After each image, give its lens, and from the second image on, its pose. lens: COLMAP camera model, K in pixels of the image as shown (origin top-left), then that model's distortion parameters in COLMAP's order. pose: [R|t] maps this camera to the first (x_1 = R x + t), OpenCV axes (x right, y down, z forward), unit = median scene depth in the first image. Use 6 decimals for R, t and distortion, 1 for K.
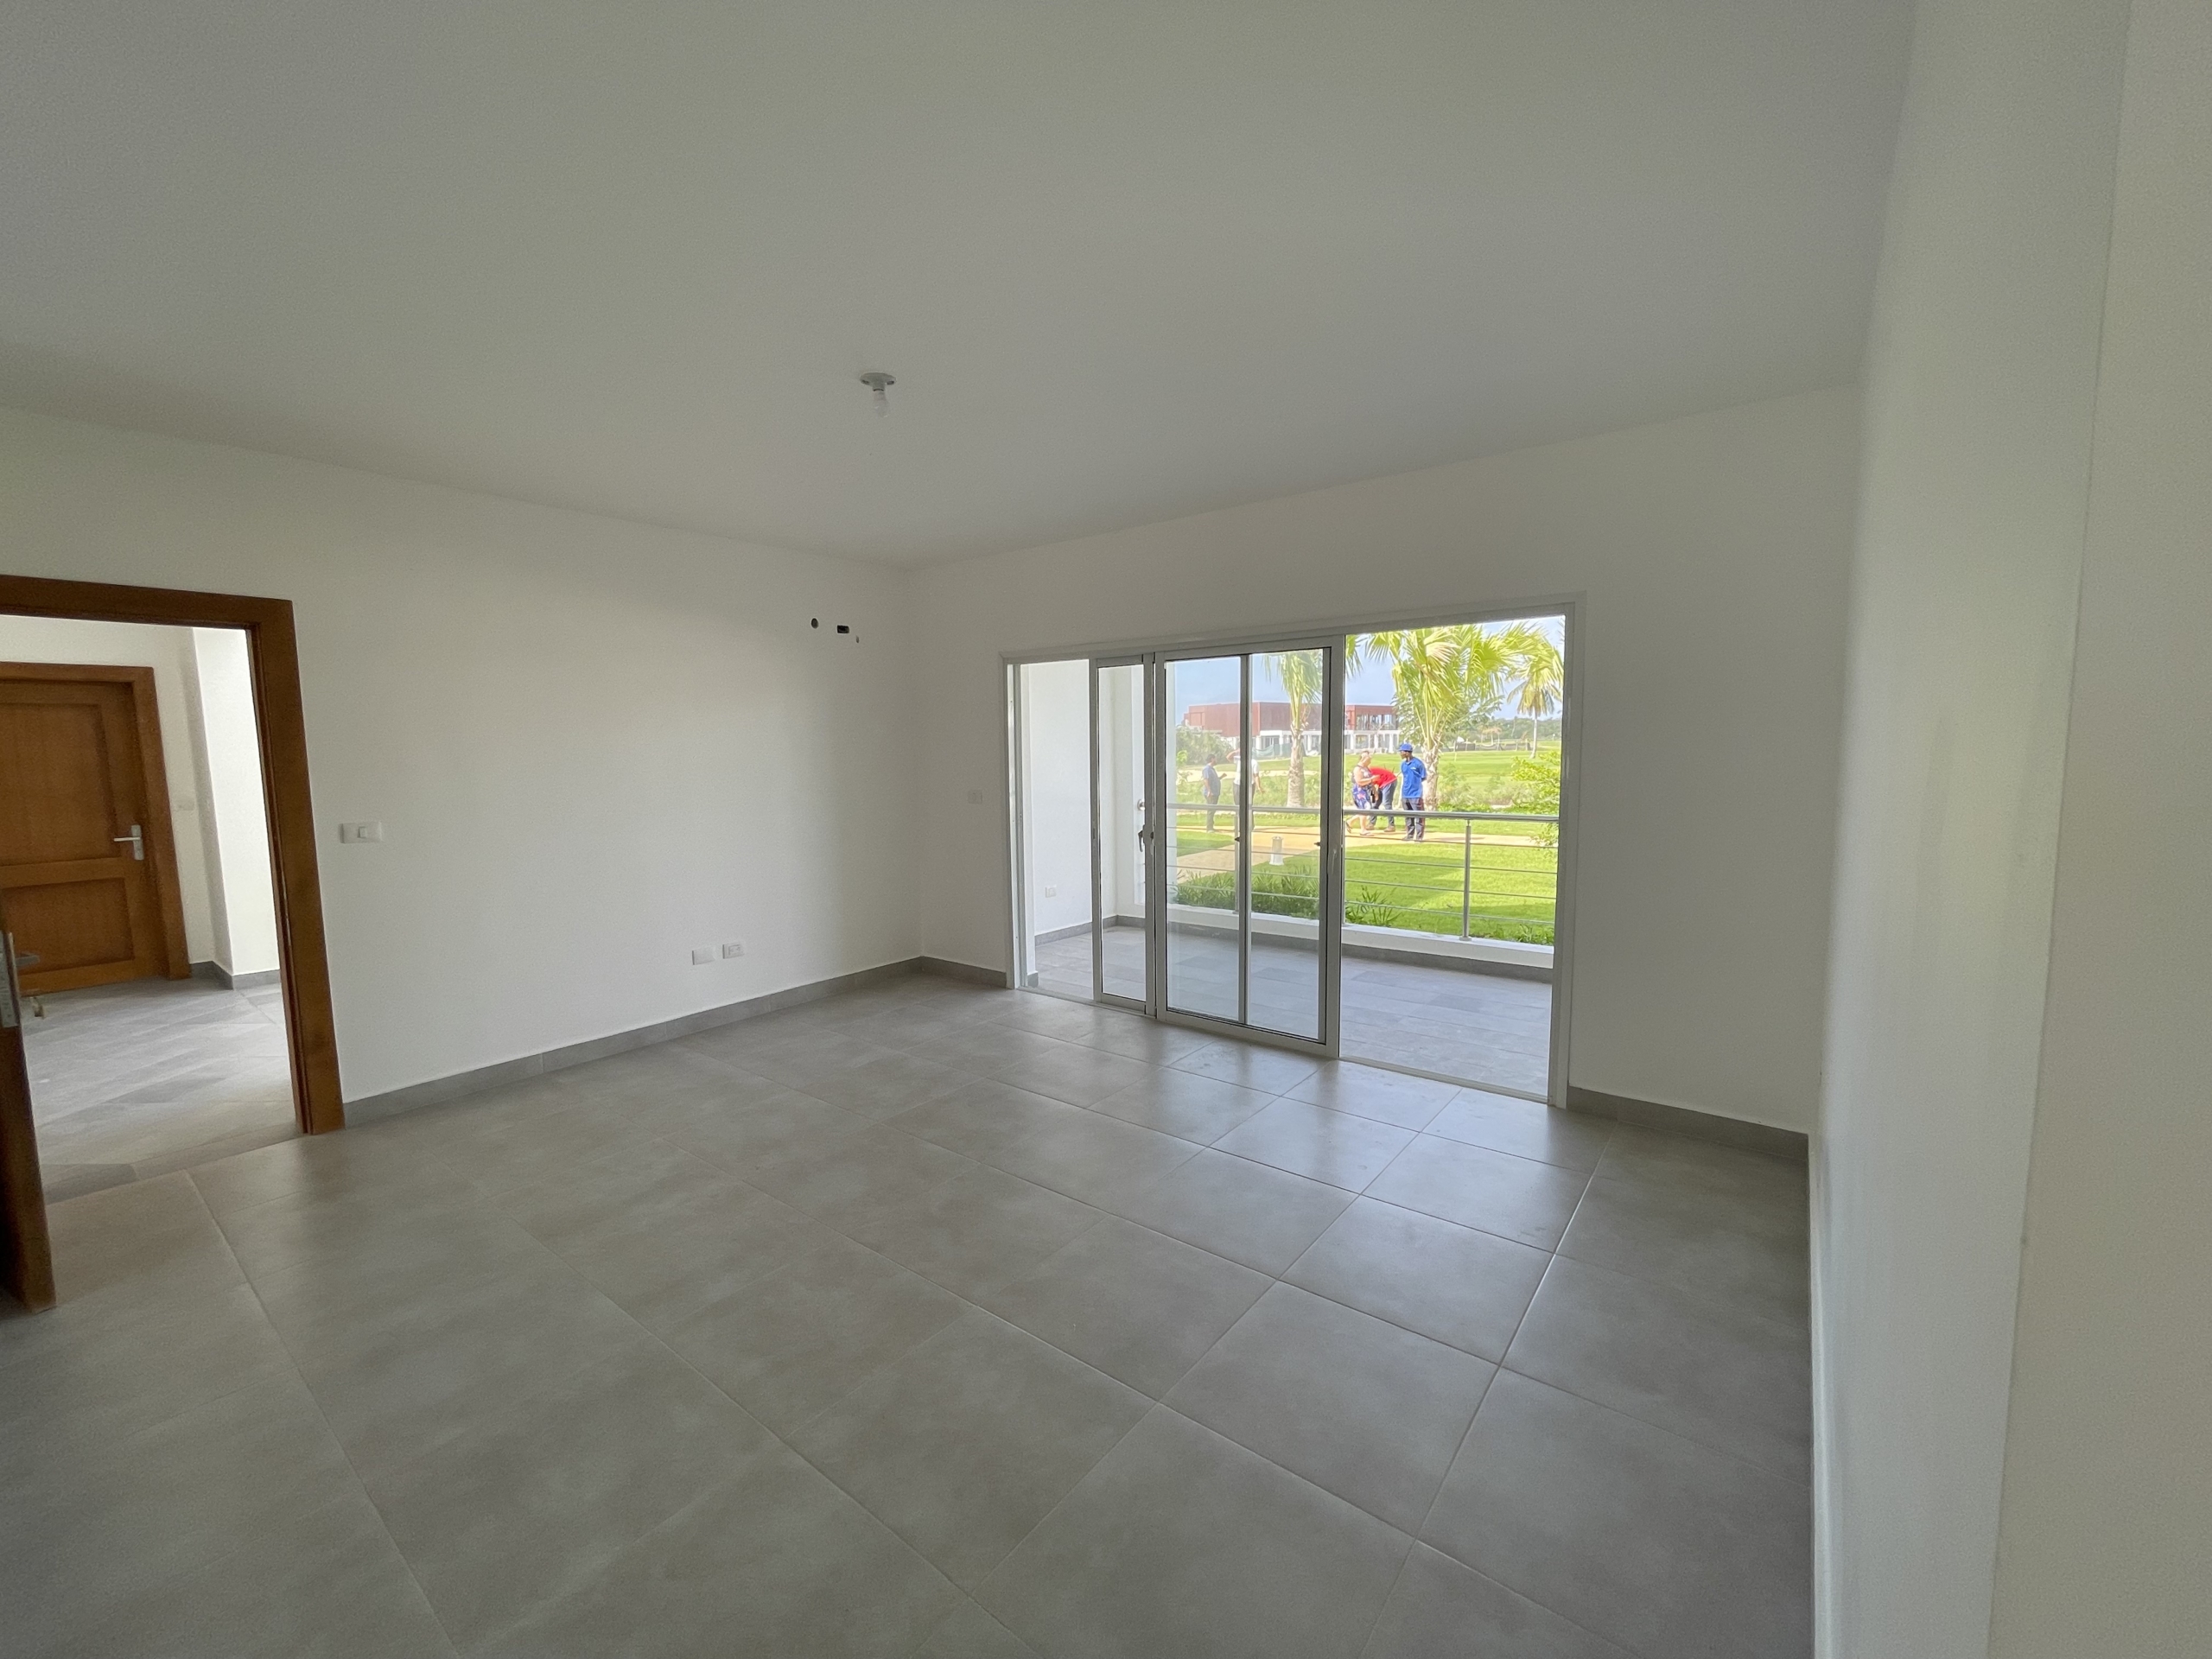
lens RADIAL K [[889.3, 0, 1106.0], [0, 889.3, 829.5], [0, 0, 1]] dist [-0.002925, -0.001019]
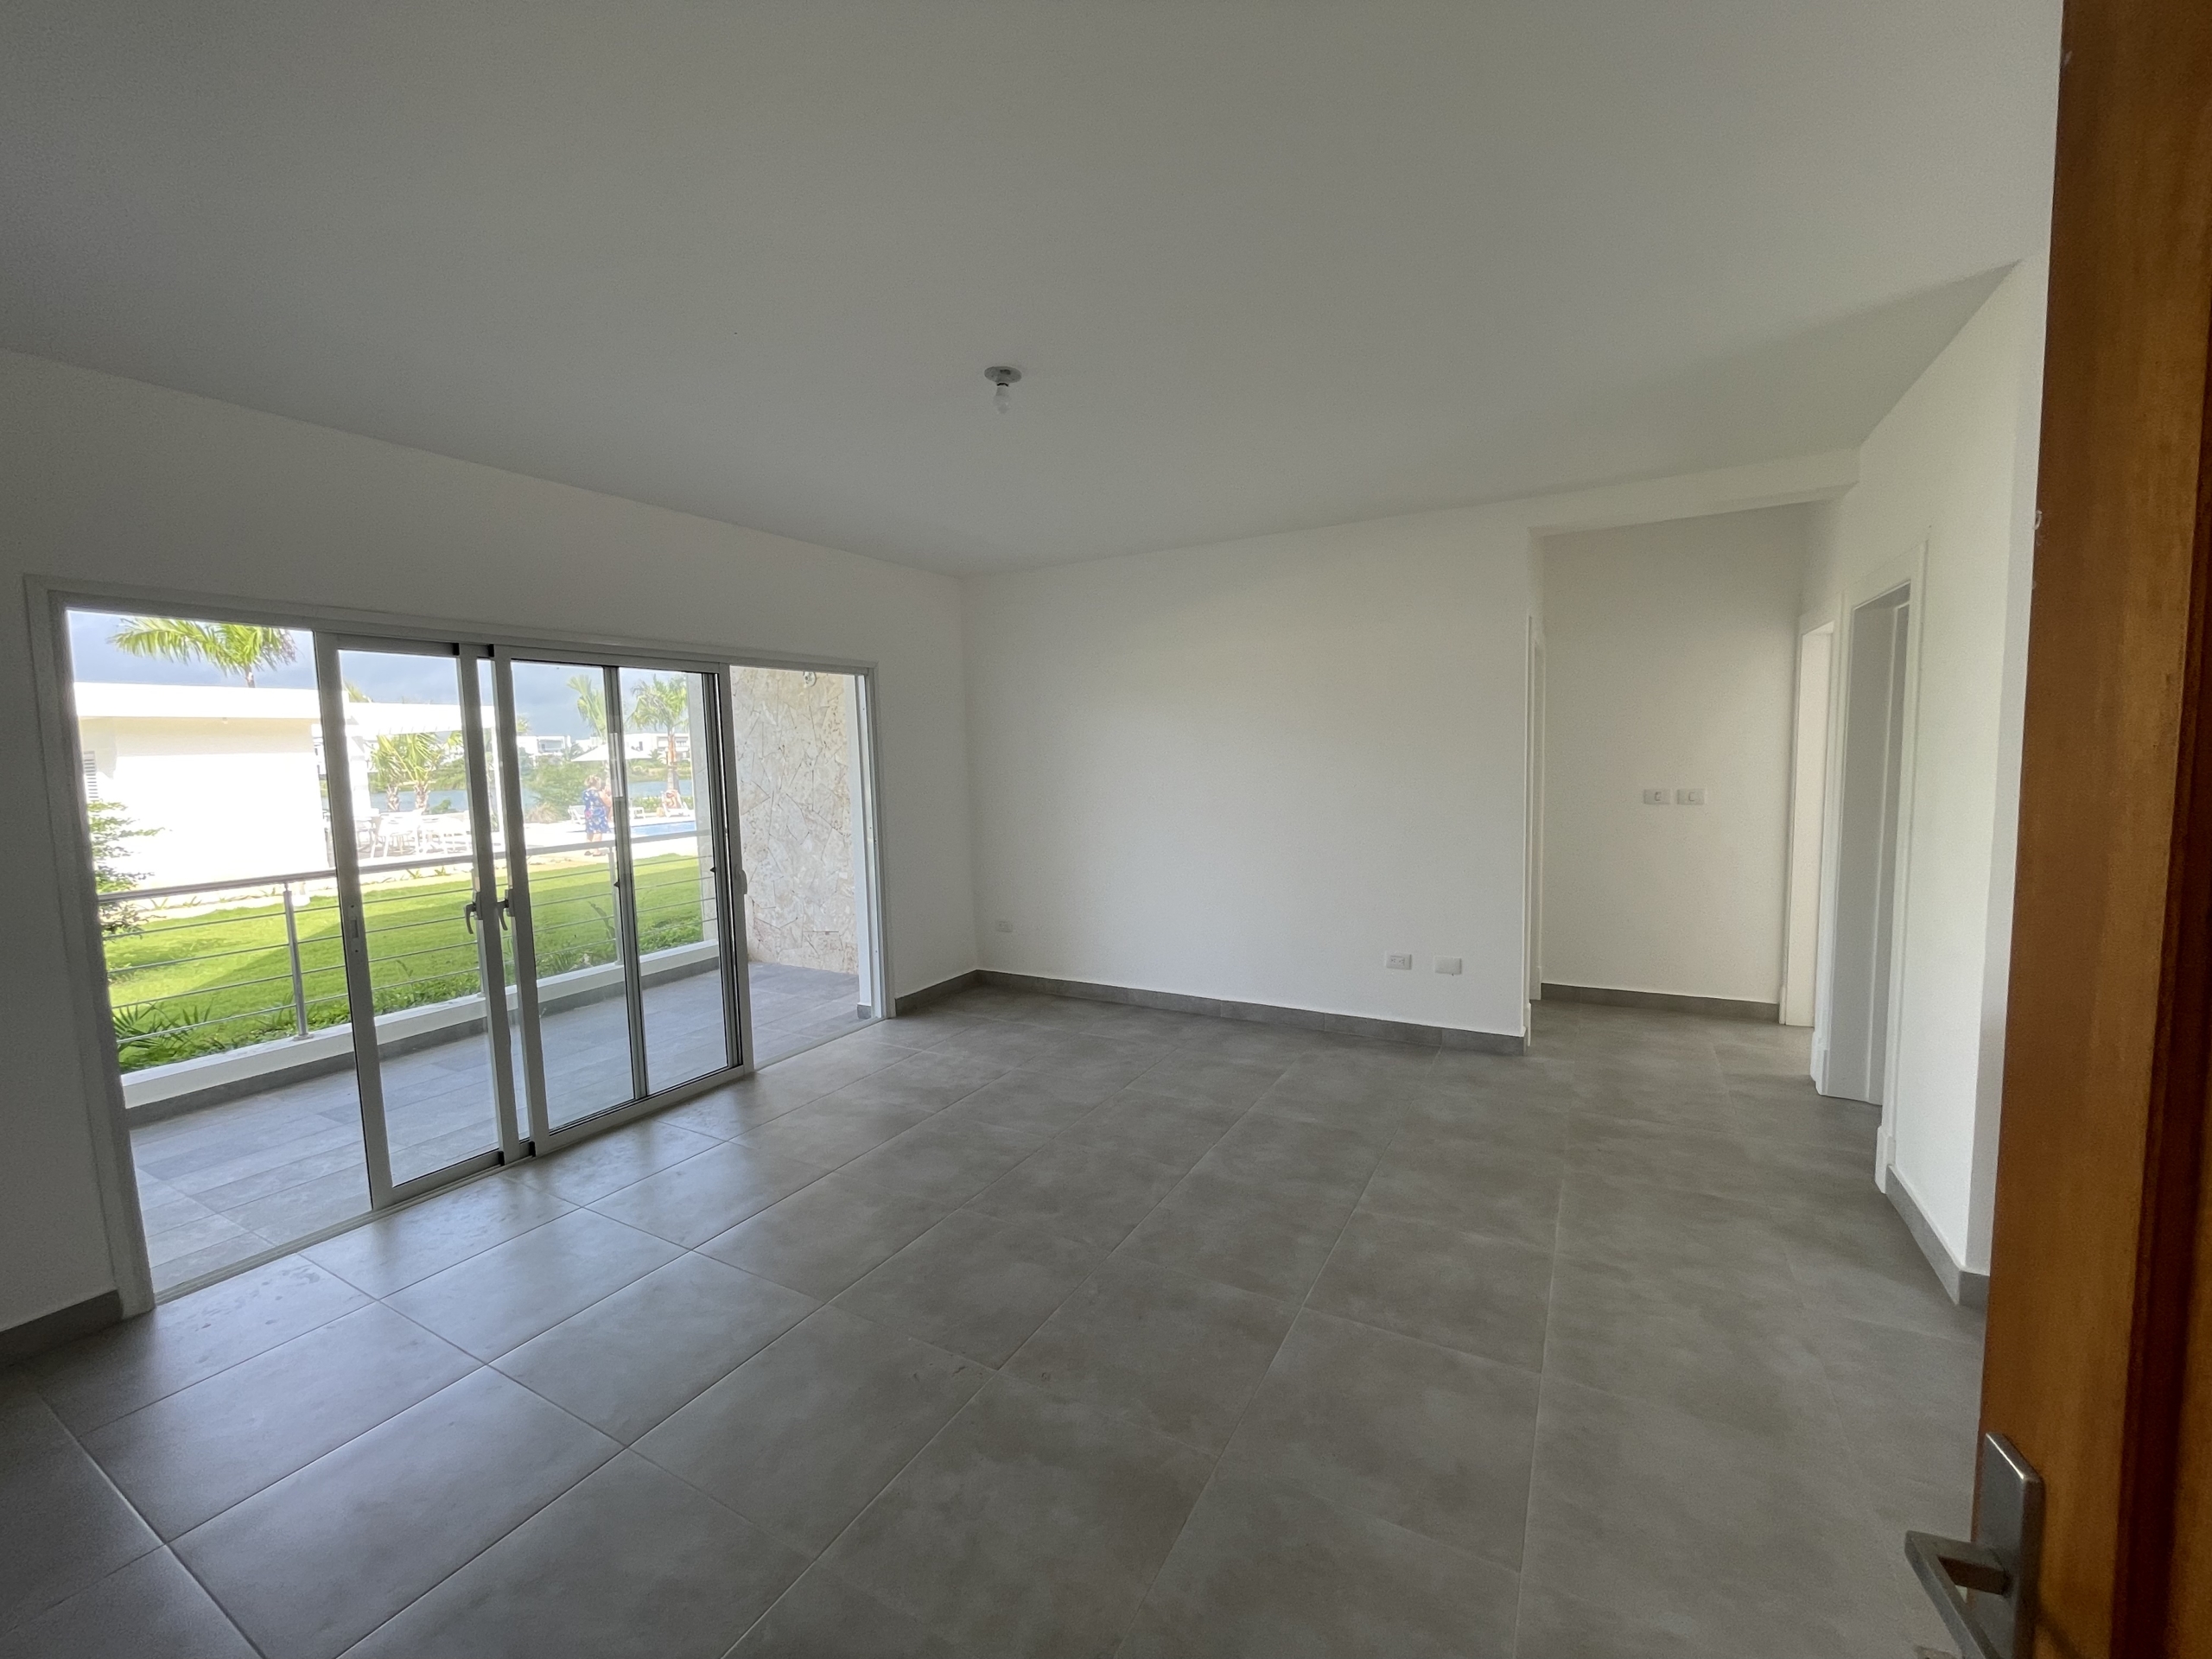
lens RADIAL K [[889.3, 0, 1106.0], [0, 889.3, 829.5], [0, 0, 1]] dist [-0.002925, -0.001019]
pose [[-0.139484, -0.071217, 0.987660, -0.700528], [0.128410, 0.987688, 0.089354, -0.051675], [-0.981863, 0.139289, -0.128622, 0.610627]]
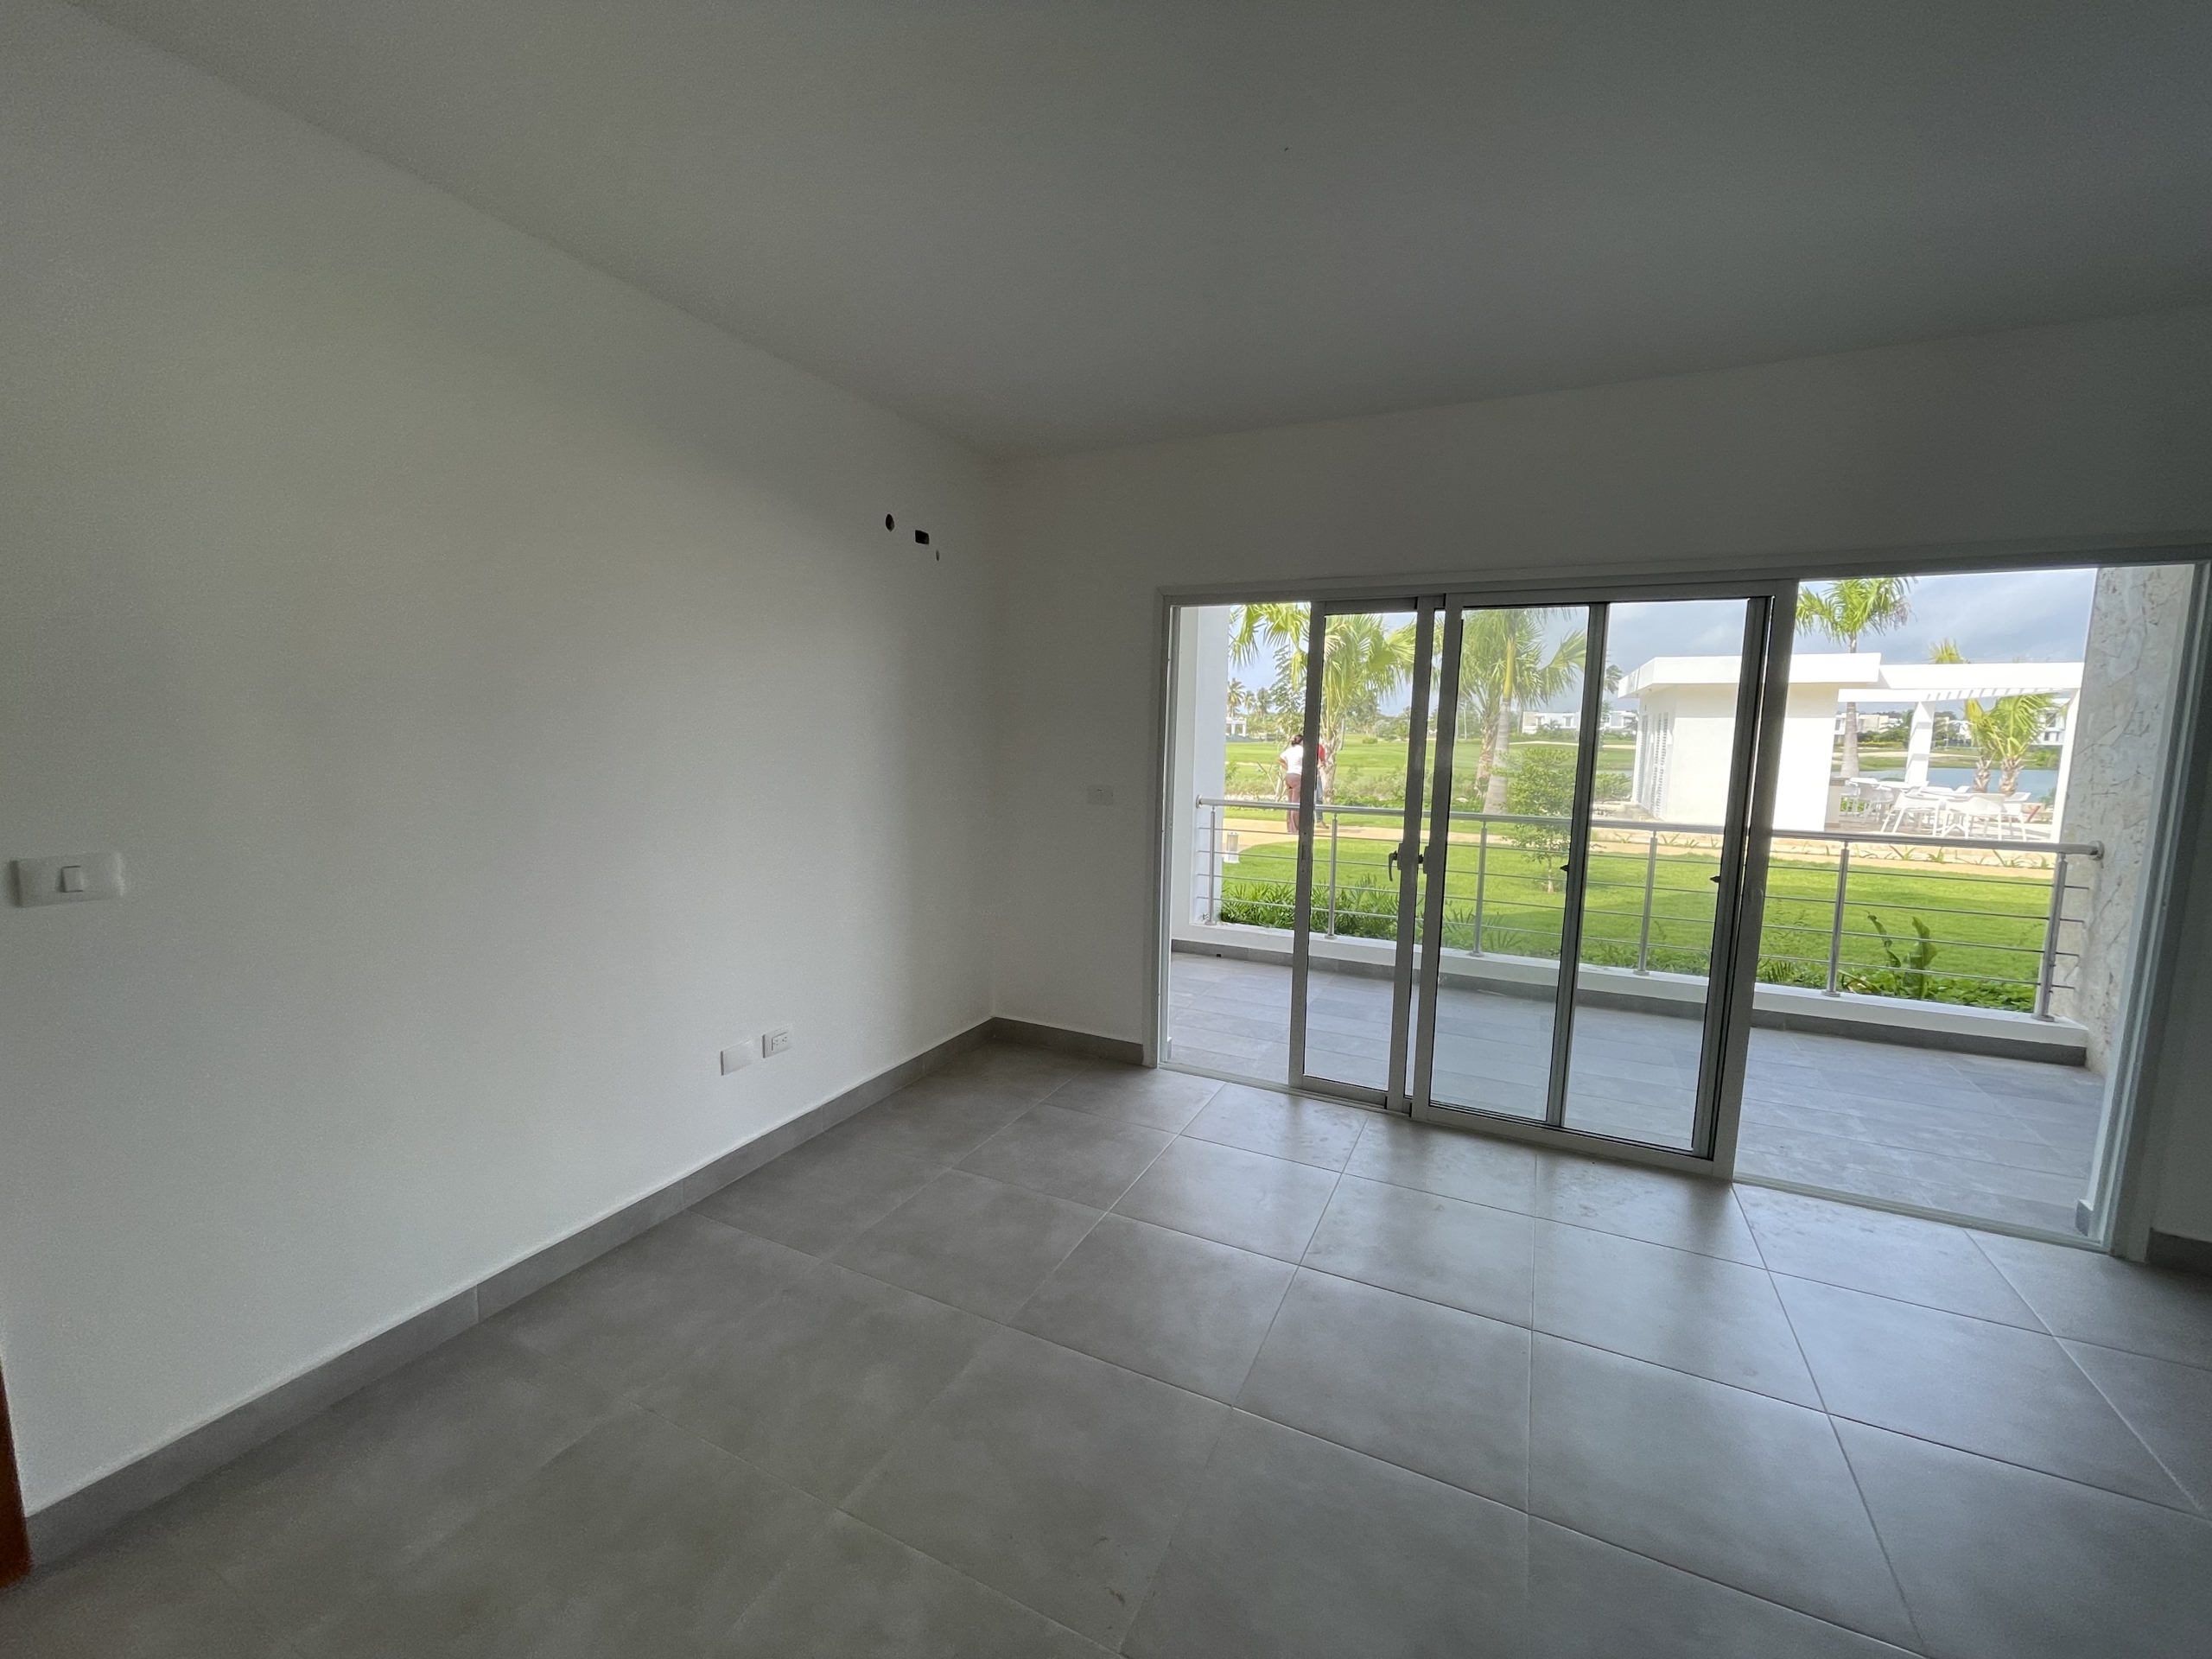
lens RADIAL K [[889.3, 0, 1106.0], [0, 889.3, 829.5], [0, 0, 1]] dist [-0.002925, -0.001019]
pose [[0.979949, 0.008012, 0.199087, -0.326331], [-0.011484, 0.999801, 0.016289, -0.024188], [-0.198917, -0.018249, 0.979846, 0.363988]]
